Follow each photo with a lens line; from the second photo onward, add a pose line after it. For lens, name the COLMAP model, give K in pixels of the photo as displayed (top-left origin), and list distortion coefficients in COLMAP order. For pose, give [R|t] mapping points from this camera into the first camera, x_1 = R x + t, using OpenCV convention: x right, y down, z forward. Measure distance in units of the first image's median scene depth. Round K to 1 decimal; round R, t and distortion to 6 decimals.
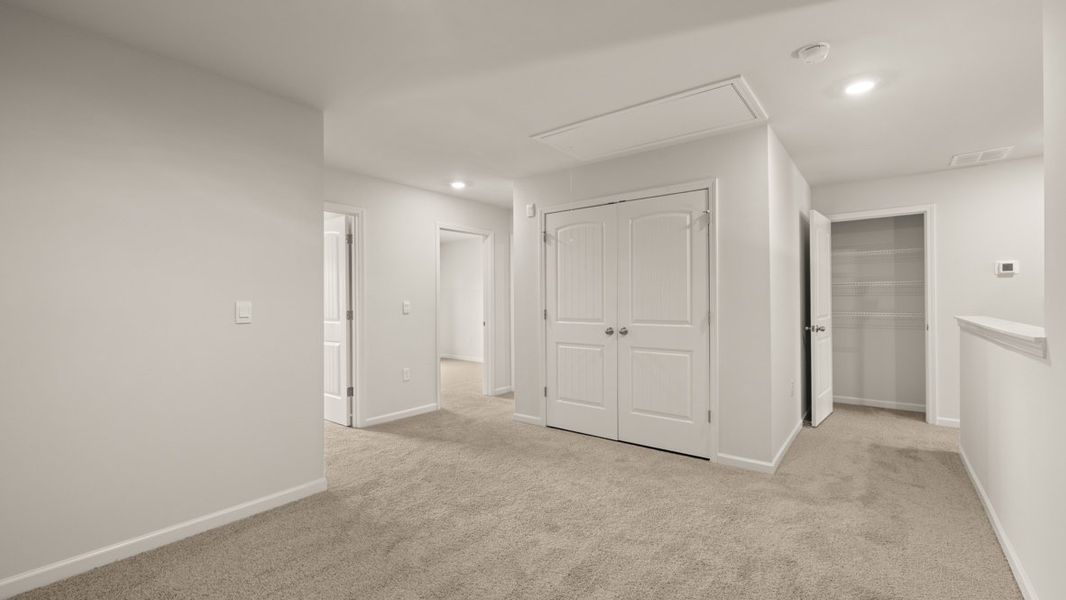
lens RADIAL K [[448.3, 0, 530.2], [0, 448.3, 298.2], [0, 0, 1]] dist [0.000411, -0.000225]
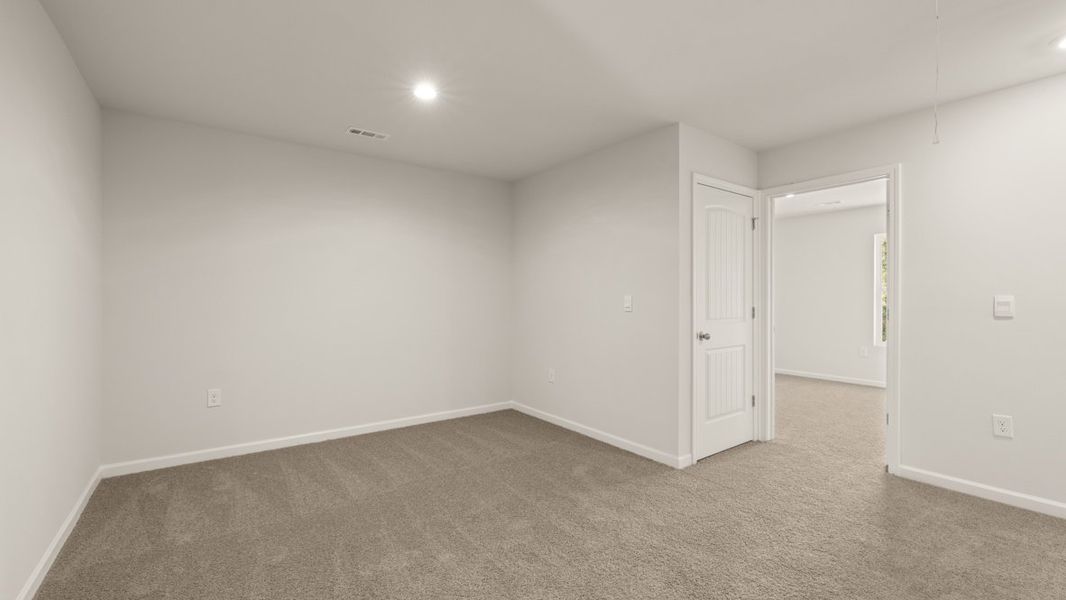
lens RADIAL K [[448.3, 0, 530.2], [0, 448.3, 298.2], [0, 0, 1]] dist [0.000411, -0.000225]
pose [[-0.288378, 0.009516, -0.957469, 0.492979], [0.006803, 0.999946, 0.007890, 0.001534], [0.957492, -0.004238, -0.288427, 0.682954]]
